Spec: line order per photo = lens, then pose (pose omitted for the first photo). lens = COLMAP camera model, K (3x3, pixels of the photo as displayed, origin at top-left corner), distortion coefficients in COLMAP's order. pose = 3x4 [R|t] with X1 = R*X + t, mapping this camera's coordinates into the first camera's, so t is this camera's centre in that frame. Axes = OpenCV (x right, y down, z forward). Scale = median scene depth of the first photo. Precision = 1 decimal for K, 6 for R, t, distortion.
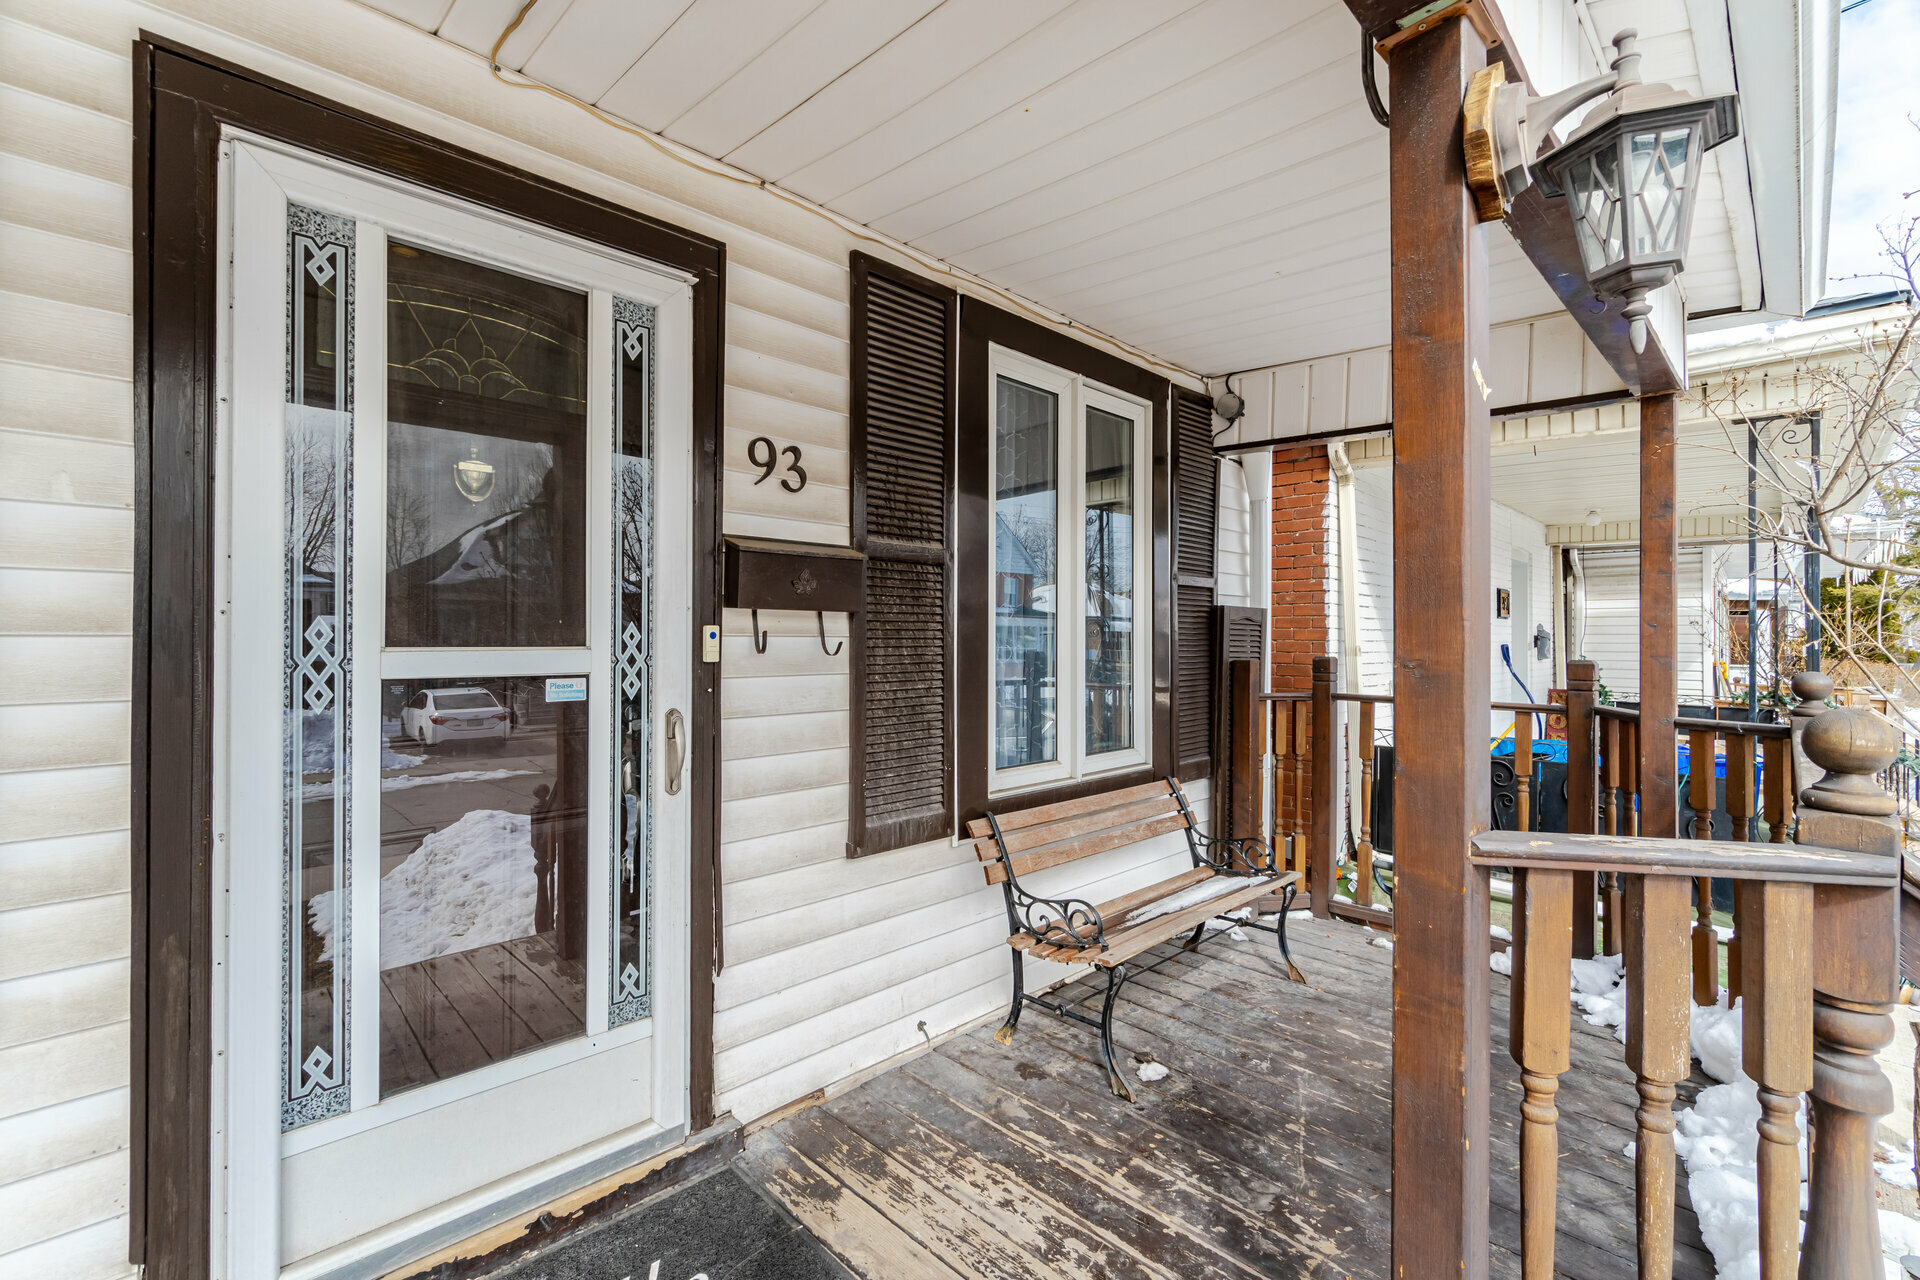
lens RADIAL K [[832.9, 0, 959.7], [0, 832.9, 638.0], [0, 0, 1]] dist [0.000138, -0.000007]
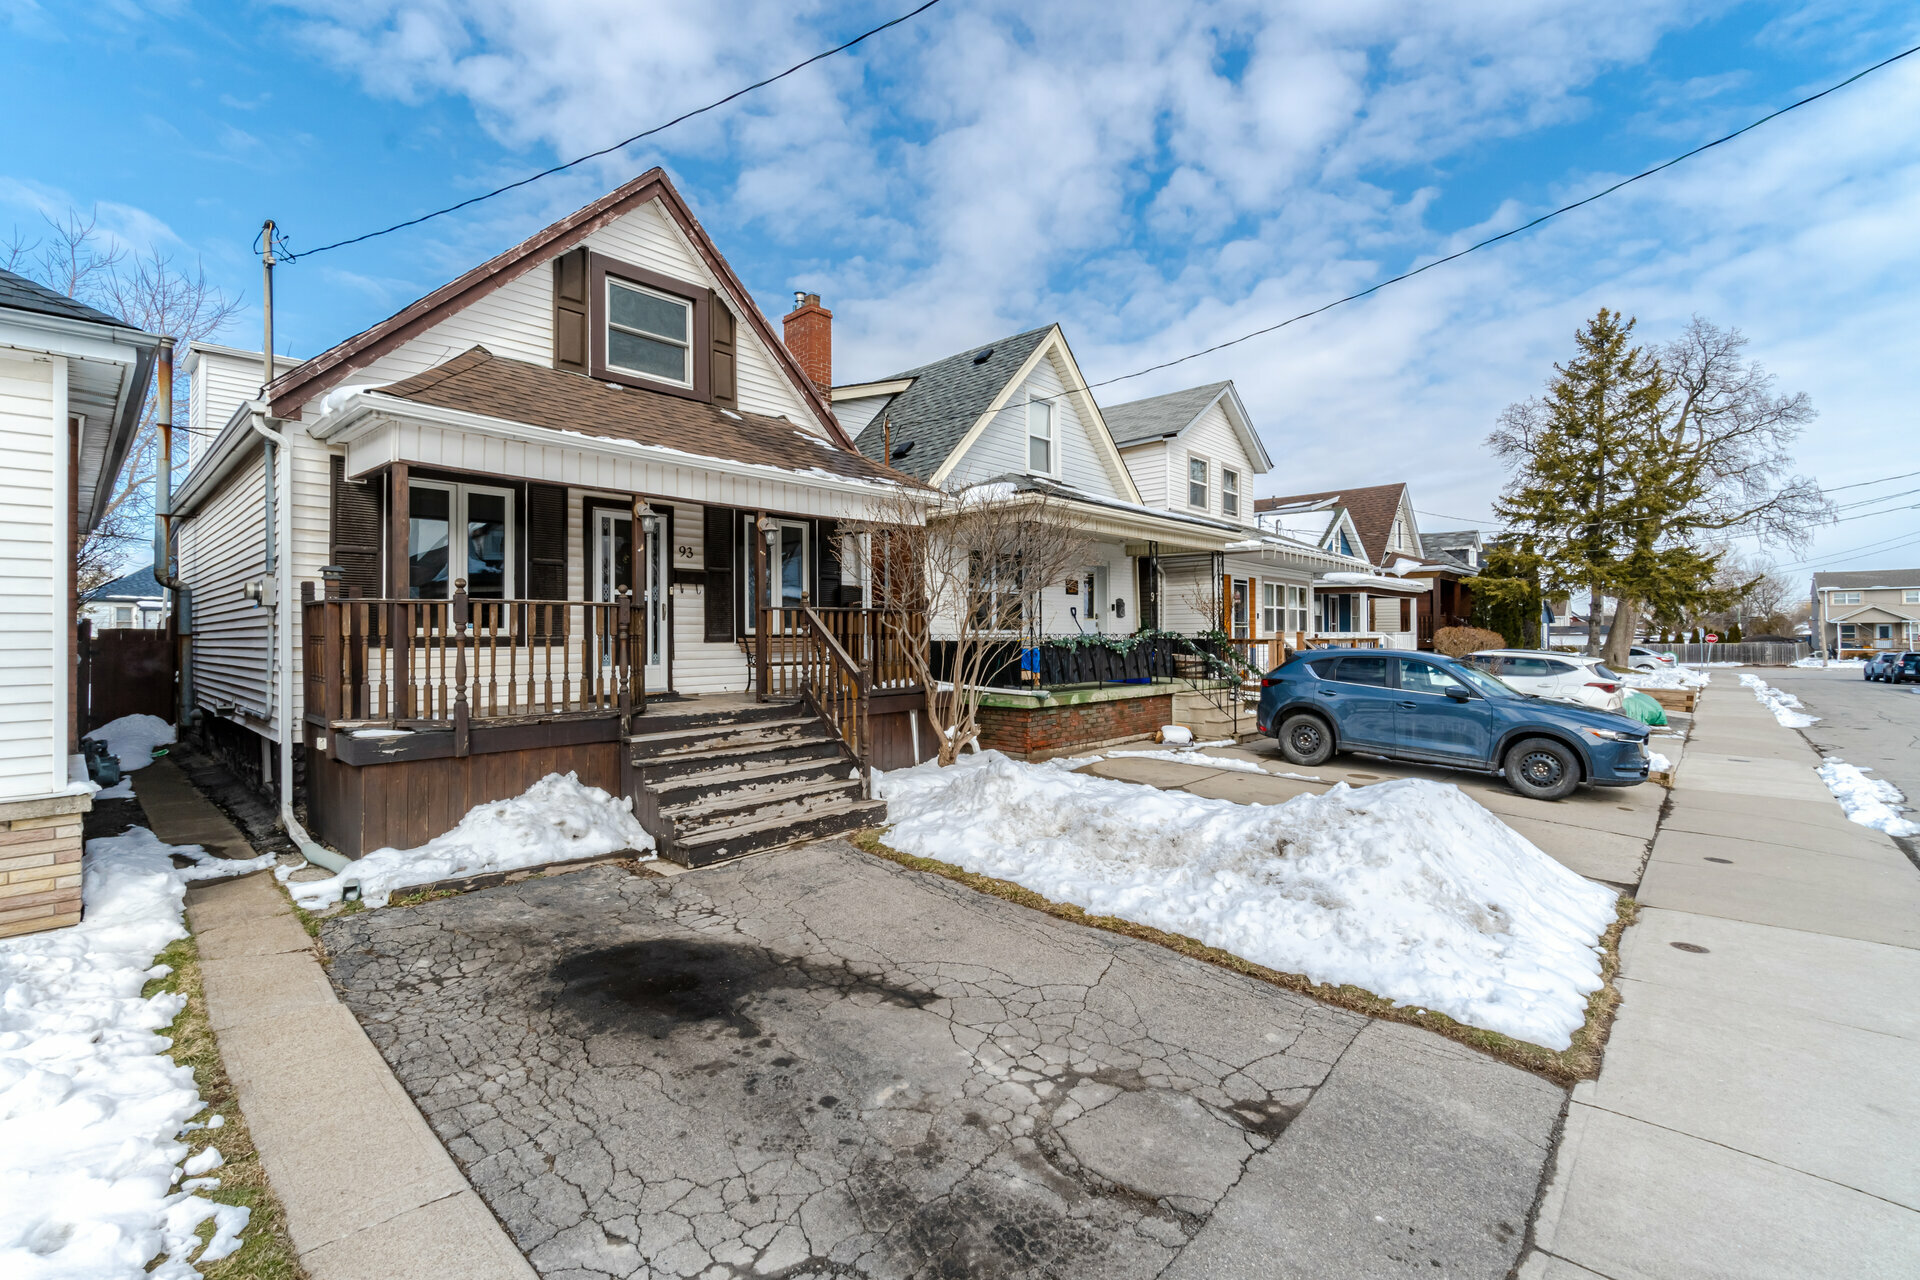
lens RADIAL K [[832.9, 0, 960.1], [0, 832.9, 637.7], [0, 0, 1]] dist [0.000138, -0.000007]
pose [[0.998992, -0.004779, 0.044624, 1.090485], [0.004649, 0.999985, 0.003017, 0.255927], [-0.044637, -0.002807, 0.998999, -3.675623]]
